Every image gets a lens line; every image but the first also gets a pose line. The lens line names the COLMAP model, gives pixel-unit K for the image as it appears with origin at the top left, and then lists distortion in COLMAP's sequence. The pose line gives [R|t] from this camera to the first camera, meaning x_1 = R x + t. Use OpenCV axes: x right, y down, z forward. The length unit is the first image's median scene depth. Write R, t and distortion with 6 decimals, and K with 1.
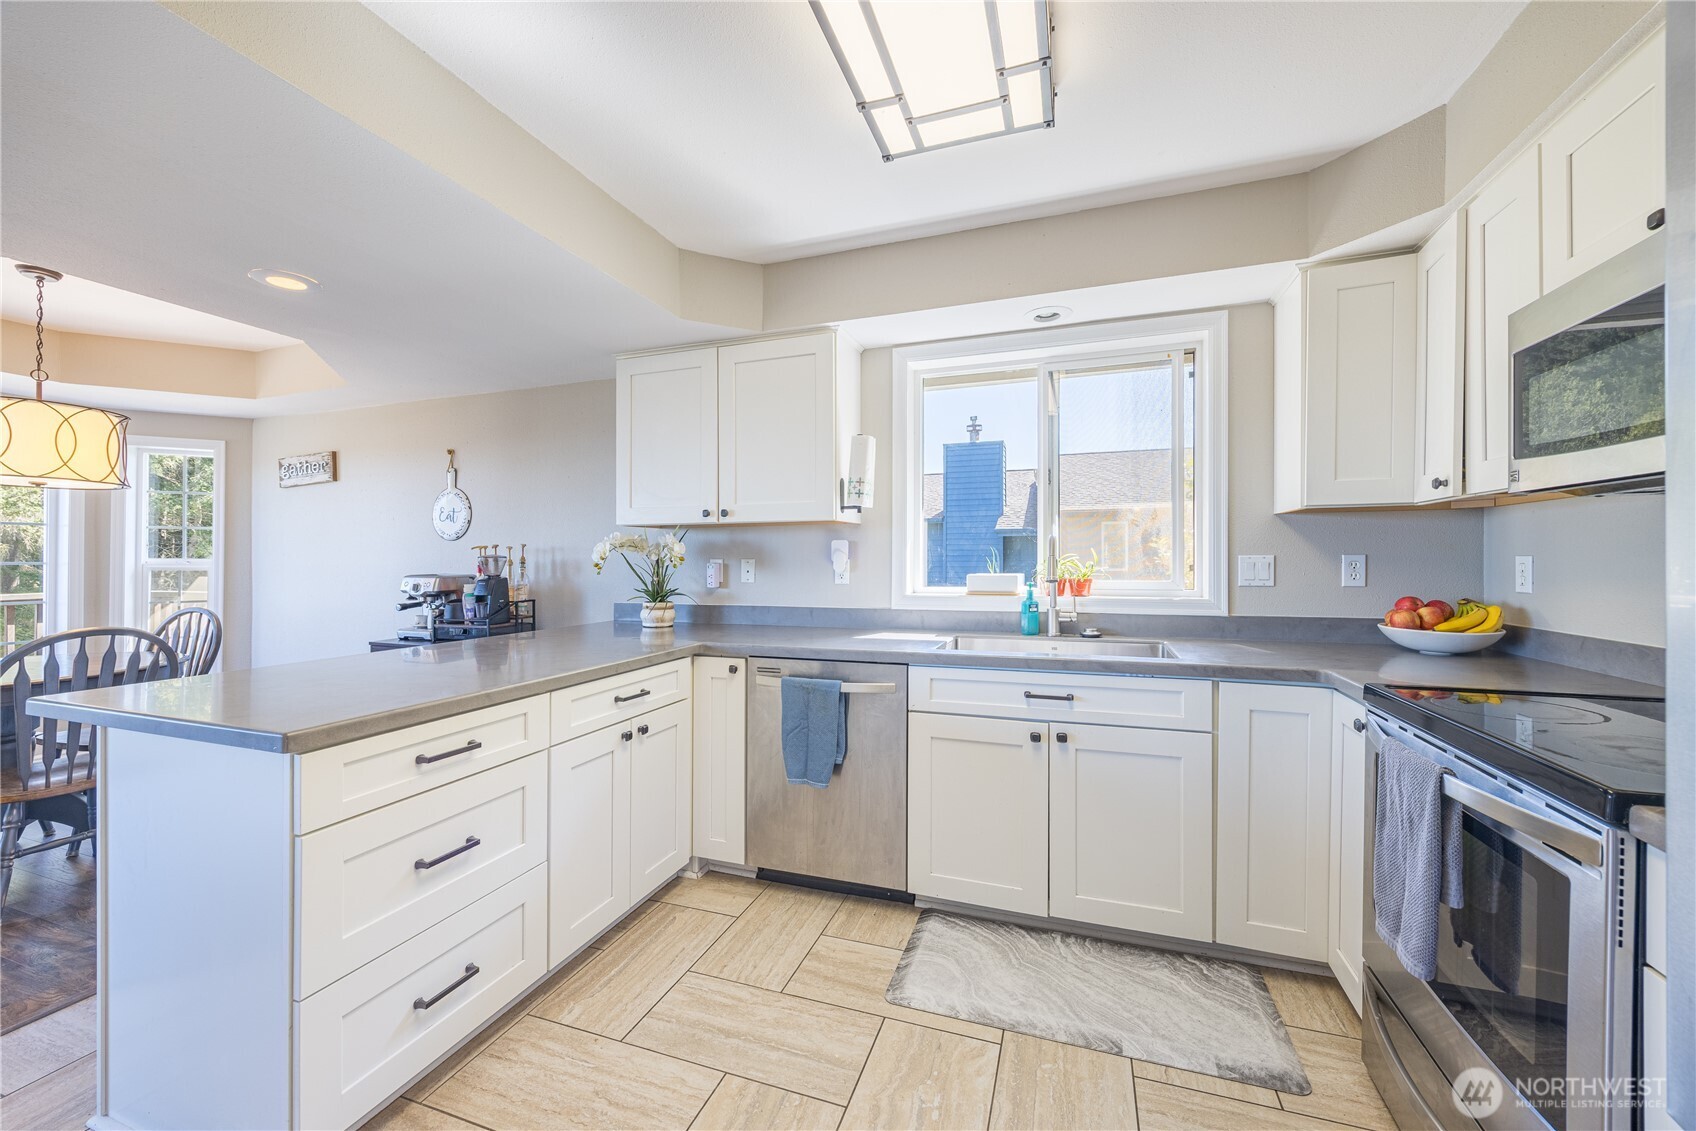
lens RADIAL K [[655.2, 0, 855.9], [0, 655.2, 556.3], [0, 0, 1]] dist [0.000950, 0.000057]
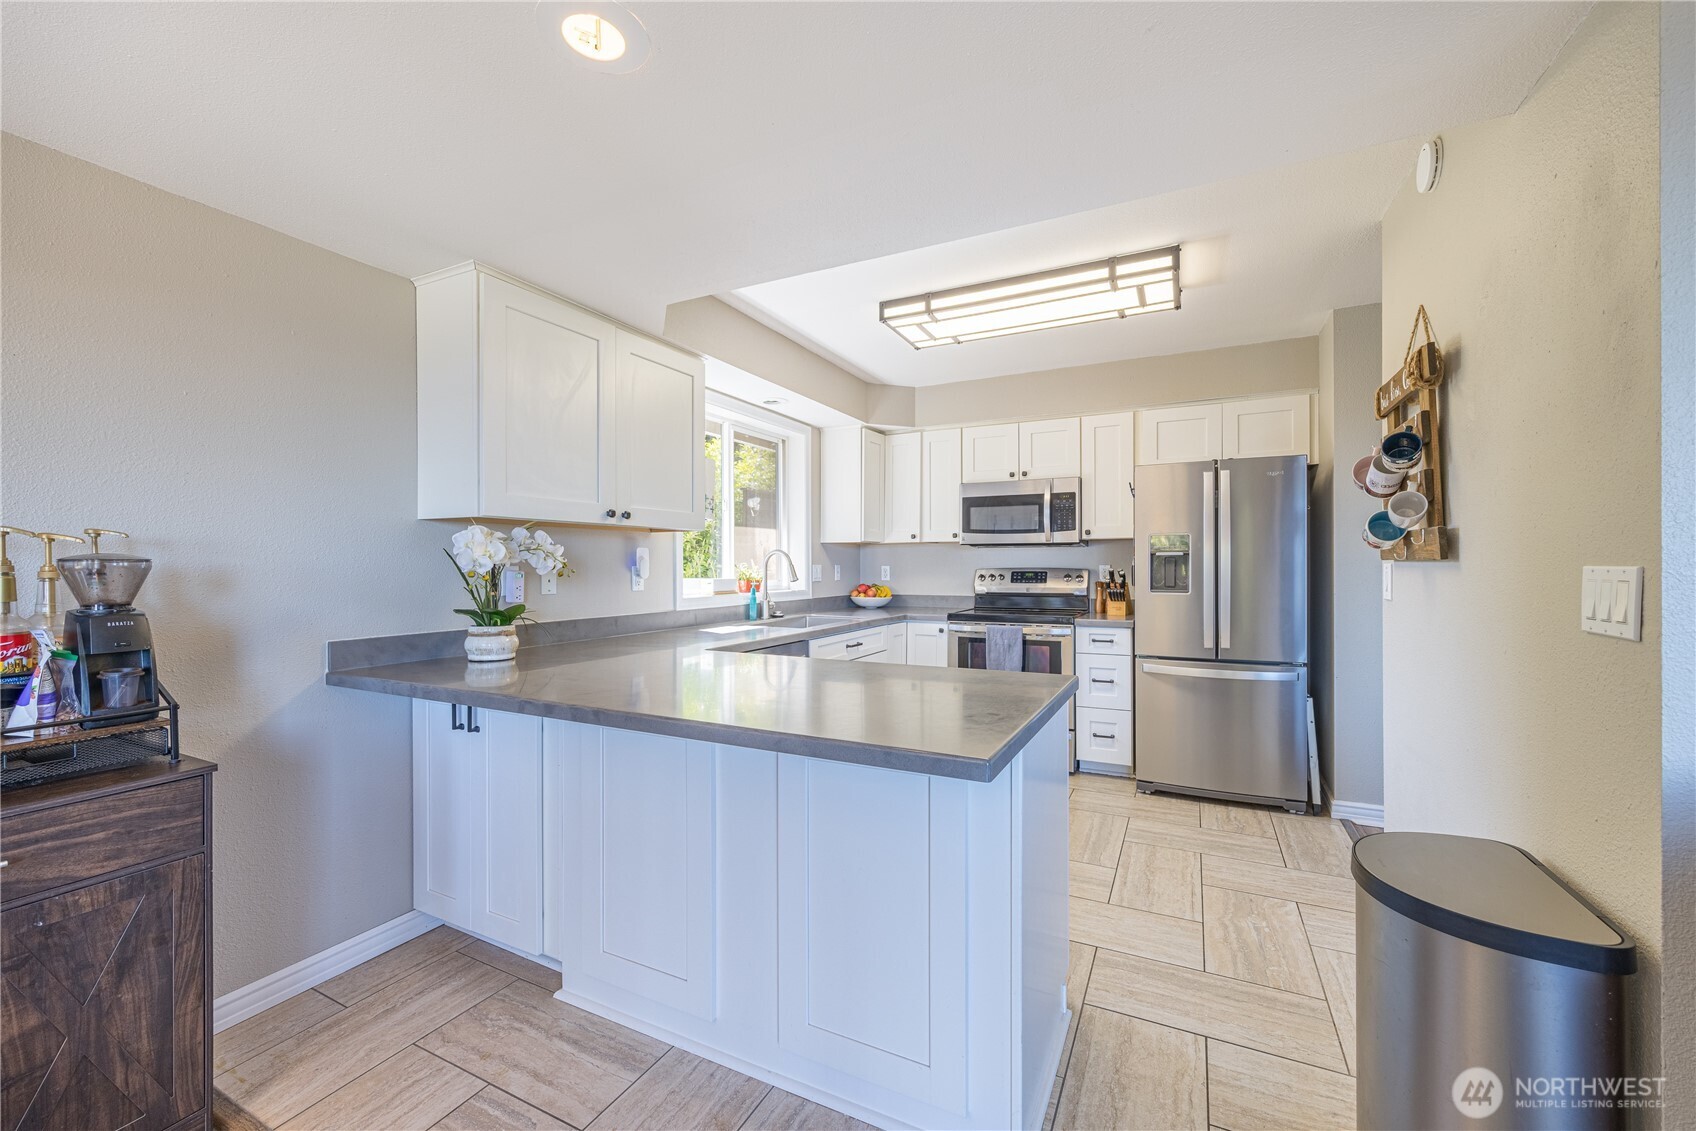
lens RADIAL K [[655.2, 0, 849.2], [0, 655.2, 572.5], [0, 0, 1]] dist [0.000950, 0.000057]
pose [[0.150185, -0.005626, 0.988642, -1.167937], [-0.001156, 0.999982, 0.005866, 0.009396], [-0.988657, -0.002024, 0.150176, 0.613485]]
